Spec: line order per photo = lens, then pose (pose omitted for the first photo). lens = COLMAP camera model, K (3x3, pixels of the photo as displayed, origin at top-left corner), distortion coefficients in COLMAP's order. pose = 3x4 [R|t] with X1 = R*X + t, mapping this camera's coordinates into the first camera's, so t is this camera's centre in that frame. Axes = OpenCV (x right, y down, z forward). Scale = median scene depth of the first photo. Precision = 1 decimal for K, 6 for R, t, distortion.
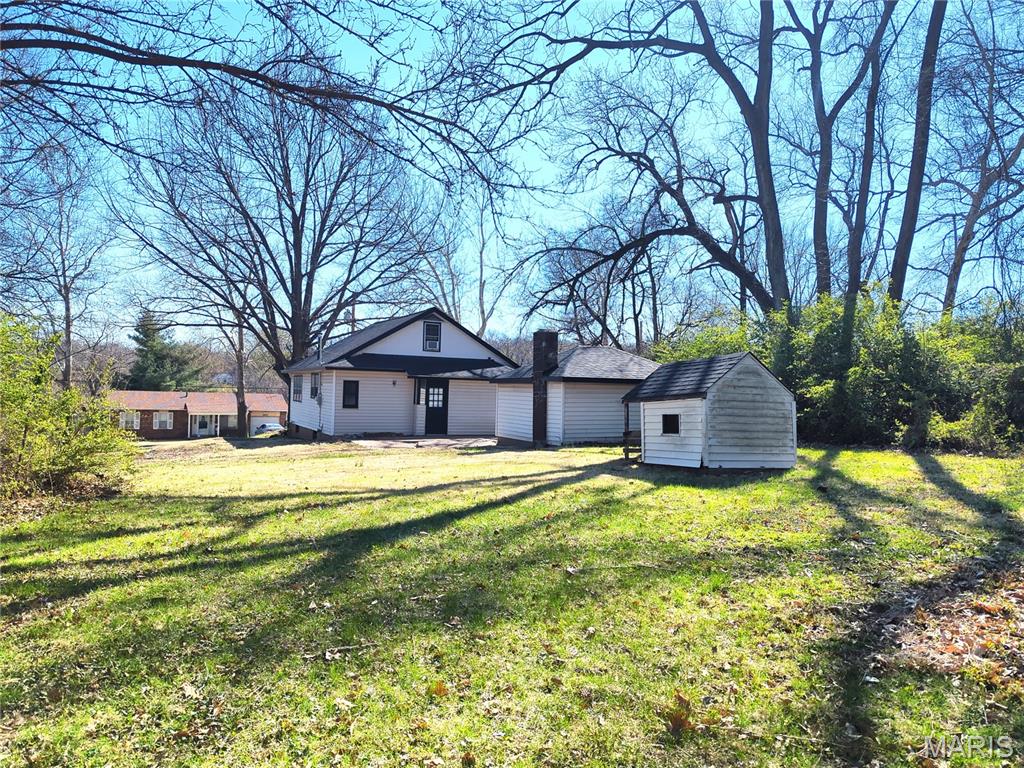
lens RADIAL K [[726.2, 0, 515.7], [0, 726.2, 383.4], [0, 0, 1]] dist [0.047450, -0.015515]
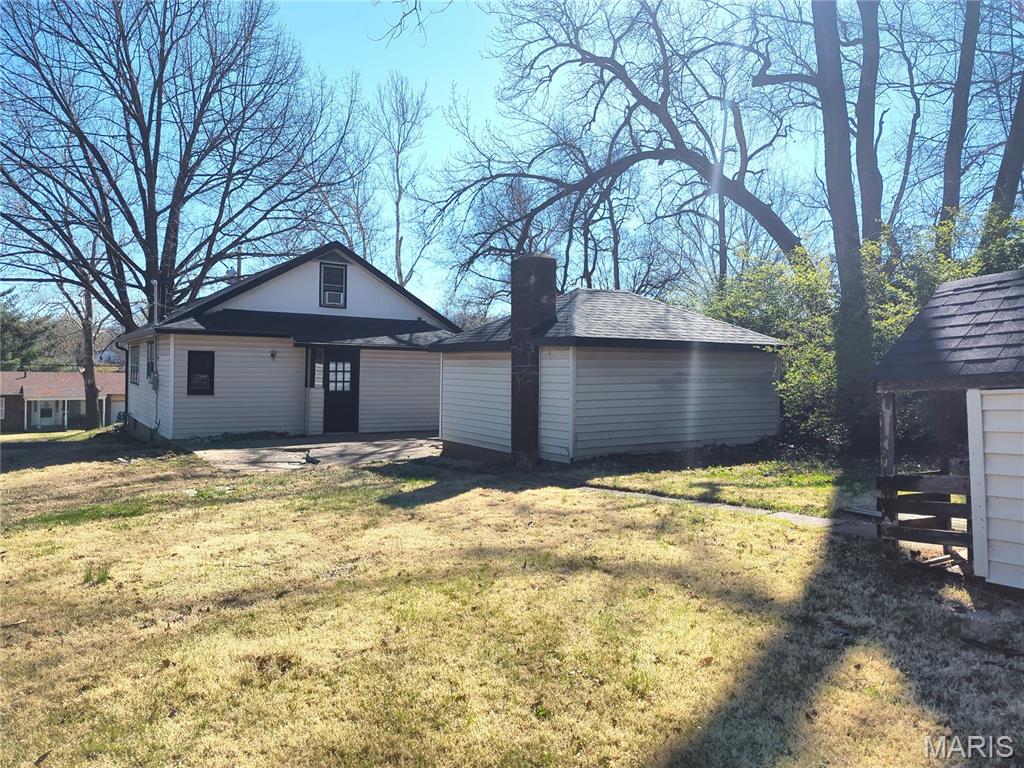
lens RADIAL K [[726.2, 0, 506.8], [0, 726.2, 387.9], [0, 0, 1]] dist [0.047450, -0.015515]
pose [[0.994408, -0.011127, 0.105015, -0.021841], [0.007160, 0.999249, 0.038075, 0.004304], [-0.105360, -0.037110, 0.993741, 0.246640]]
